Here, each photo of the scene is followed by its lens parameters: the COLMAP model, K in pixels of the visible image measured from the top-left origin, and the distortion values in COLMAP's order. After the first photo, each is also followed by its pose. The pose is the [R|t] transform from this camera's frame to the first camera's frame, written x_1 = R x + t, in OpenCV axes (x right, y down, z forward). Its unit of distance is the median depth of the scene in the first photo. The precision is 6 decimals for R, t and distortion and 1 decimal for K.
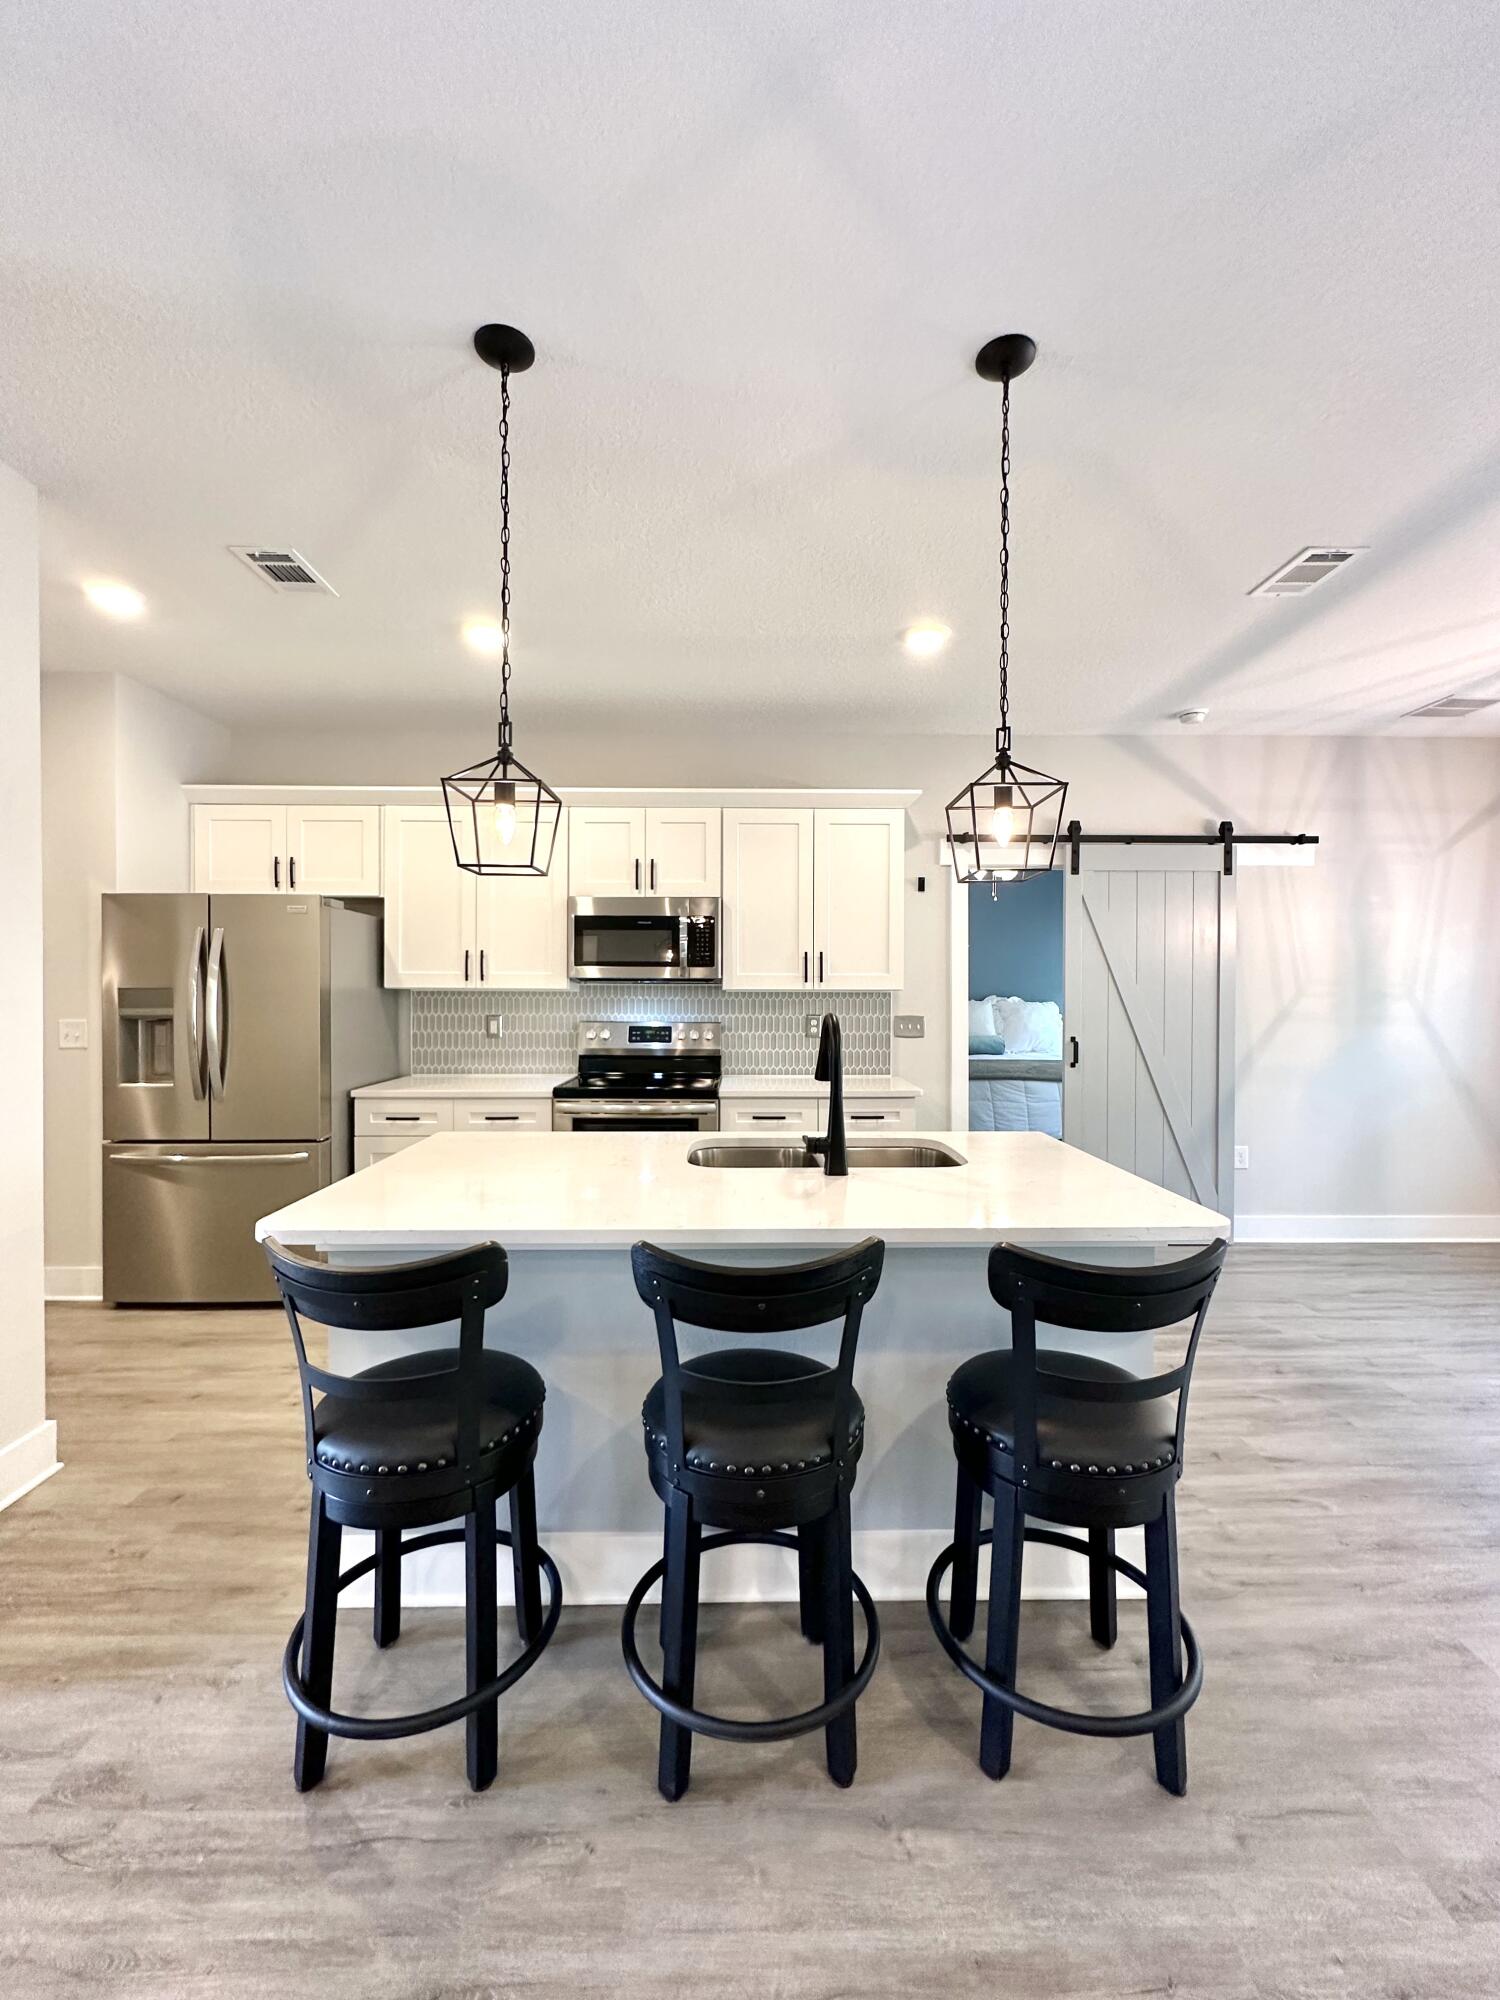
lens RADIAL K [[797.8, 0, 753.2], [0, 797.8, 1001.5], [0, 0, 1]] dist [-0.002968, 0.001200]
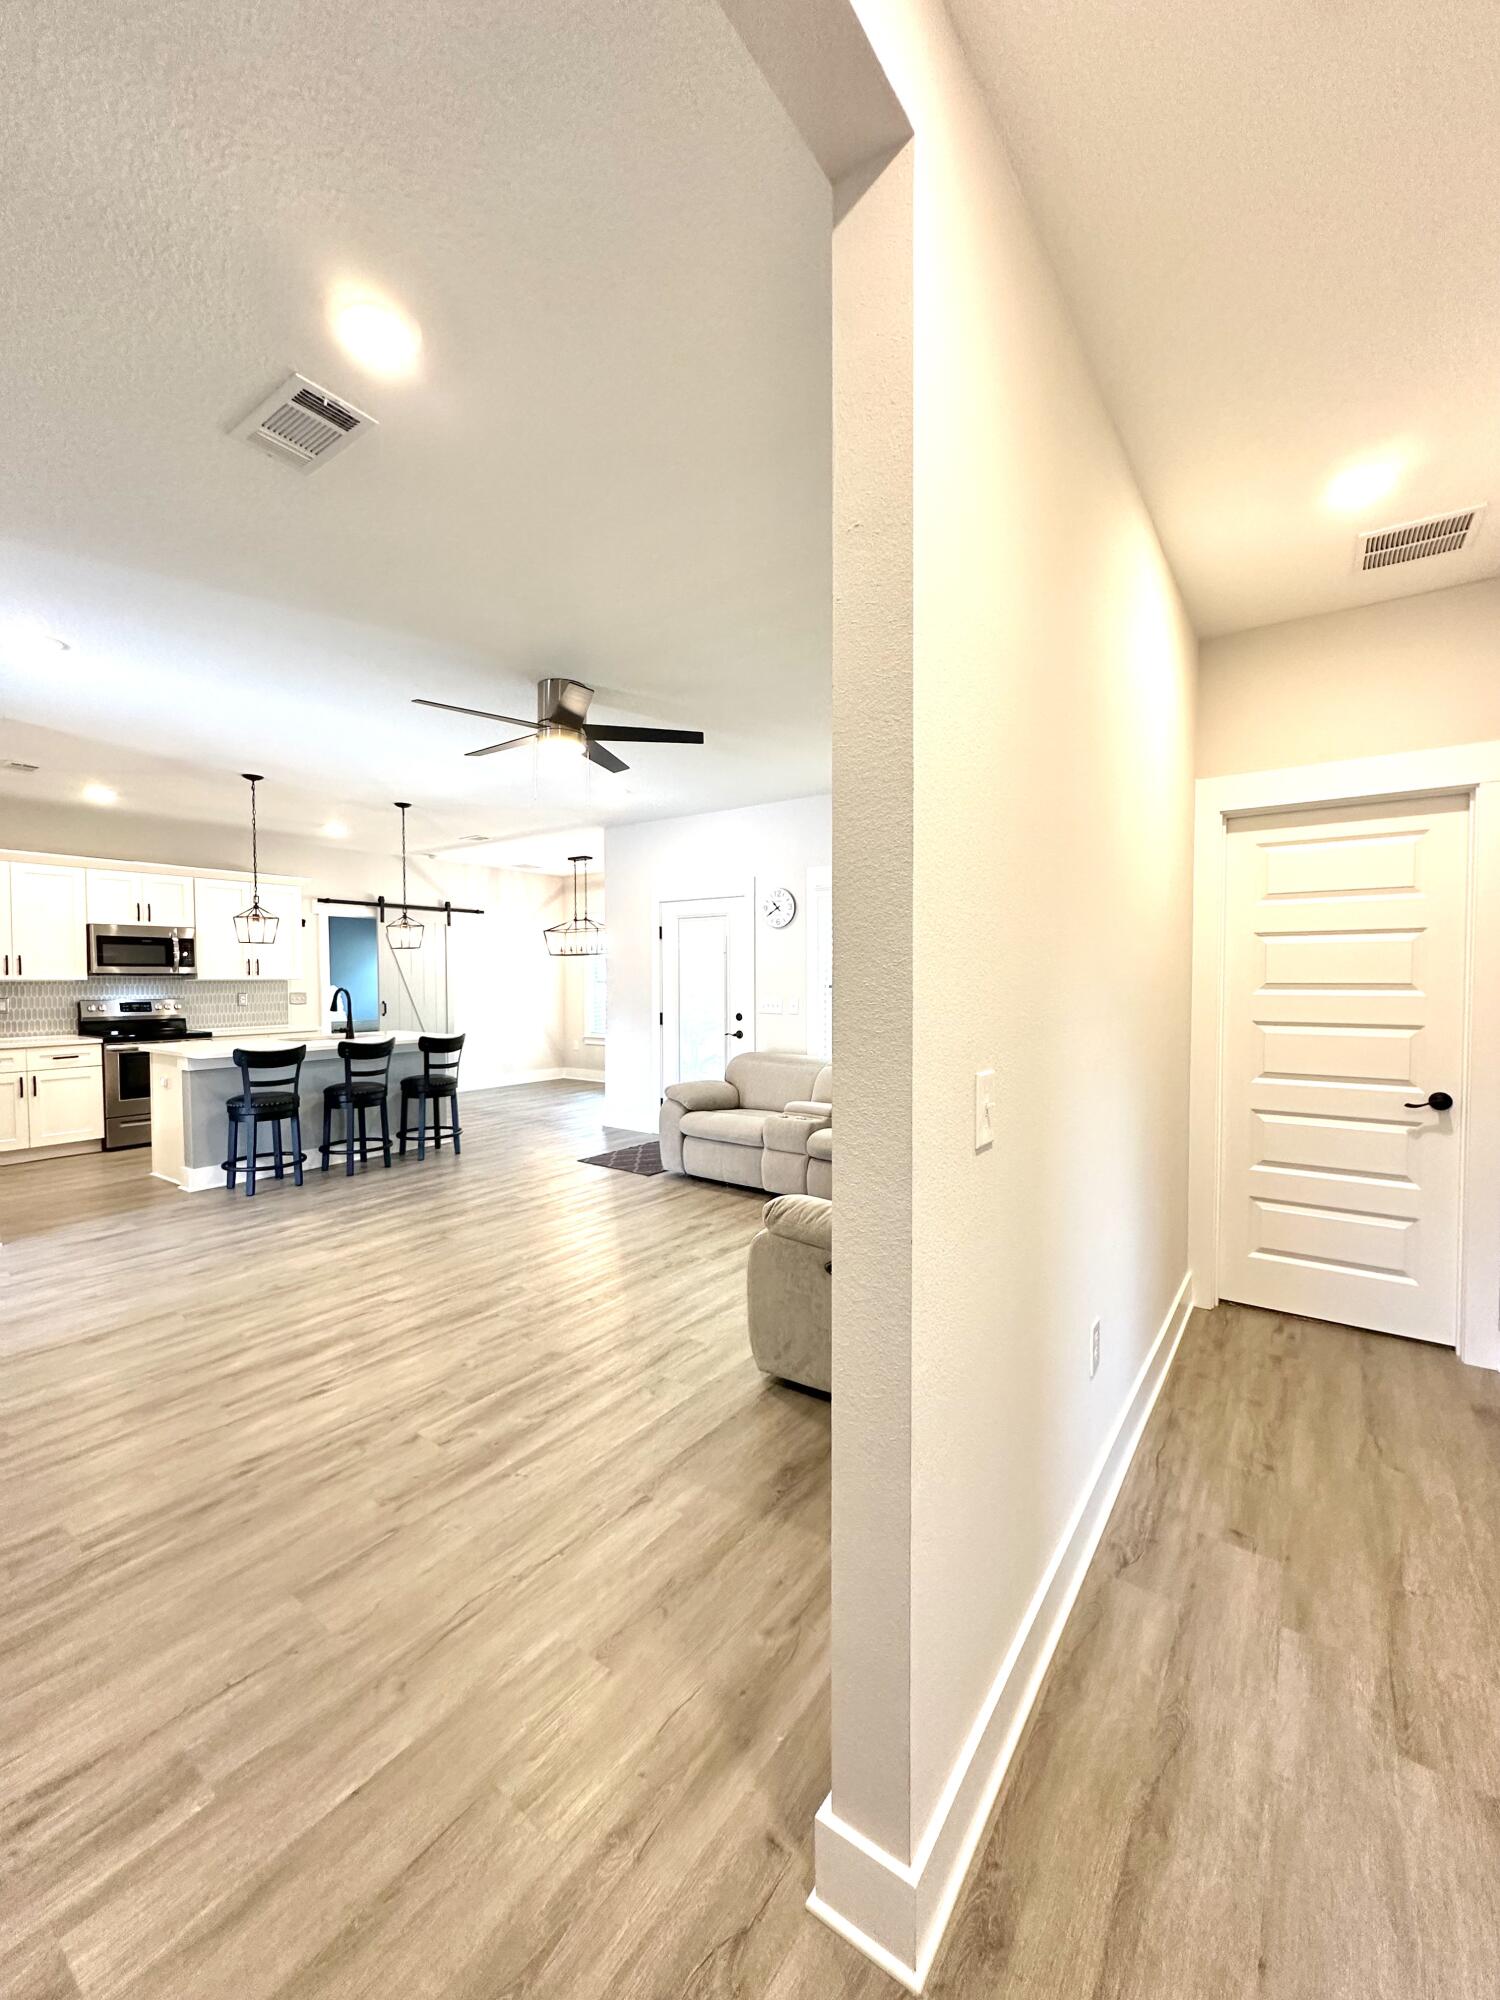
lens RADIAL K [[797.8, 0, 751.9], [0, 797.8, 1002.0], [0, 0, 1]] dist [-0.002968, 0.001200]
pose [[0.597082, -0.029763, 0.801628, -0.728937], [0.014137, 0.999547, 0.026582, 0.005672], [-0.802056, -0.004539, 0.597232, -1.064415]]
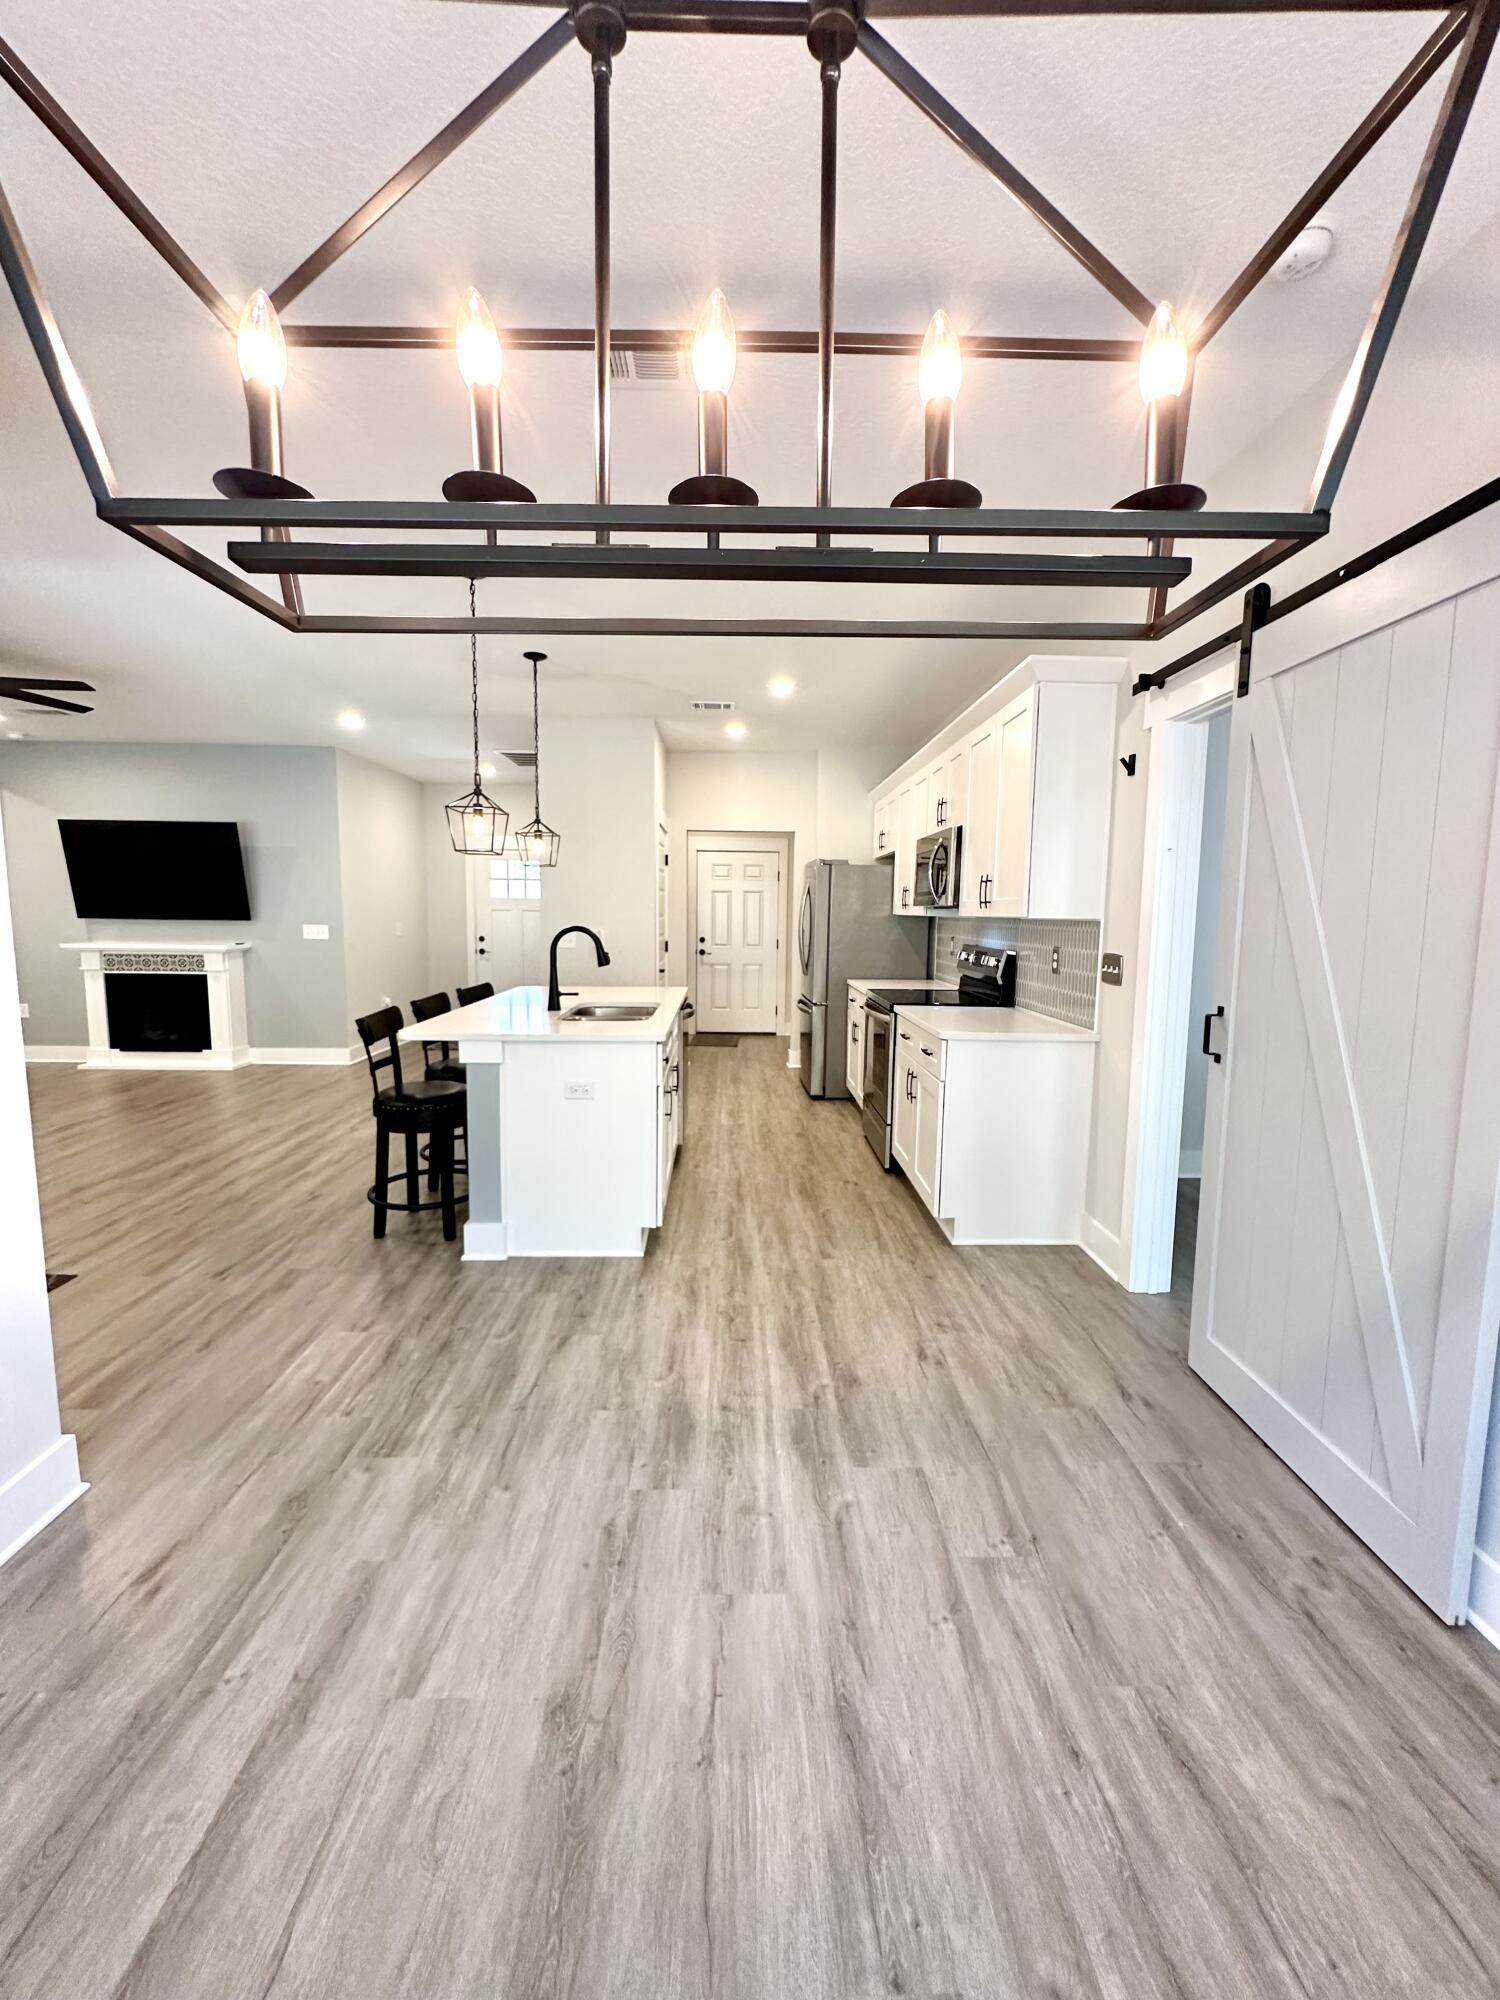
lens RADIAL K [[797.8, 0, 747.9], [0, 797.8, 1002.8], [0, 0, 1]] dist [-0.002968, 0.001200]
pose [[0.007059, 0.110170, -0.993888, 0.996866], [-0.021951, 0.993690, 0.109992, -0.011307], [0.999734, 0.021041, 0.009433, 0.720491]]
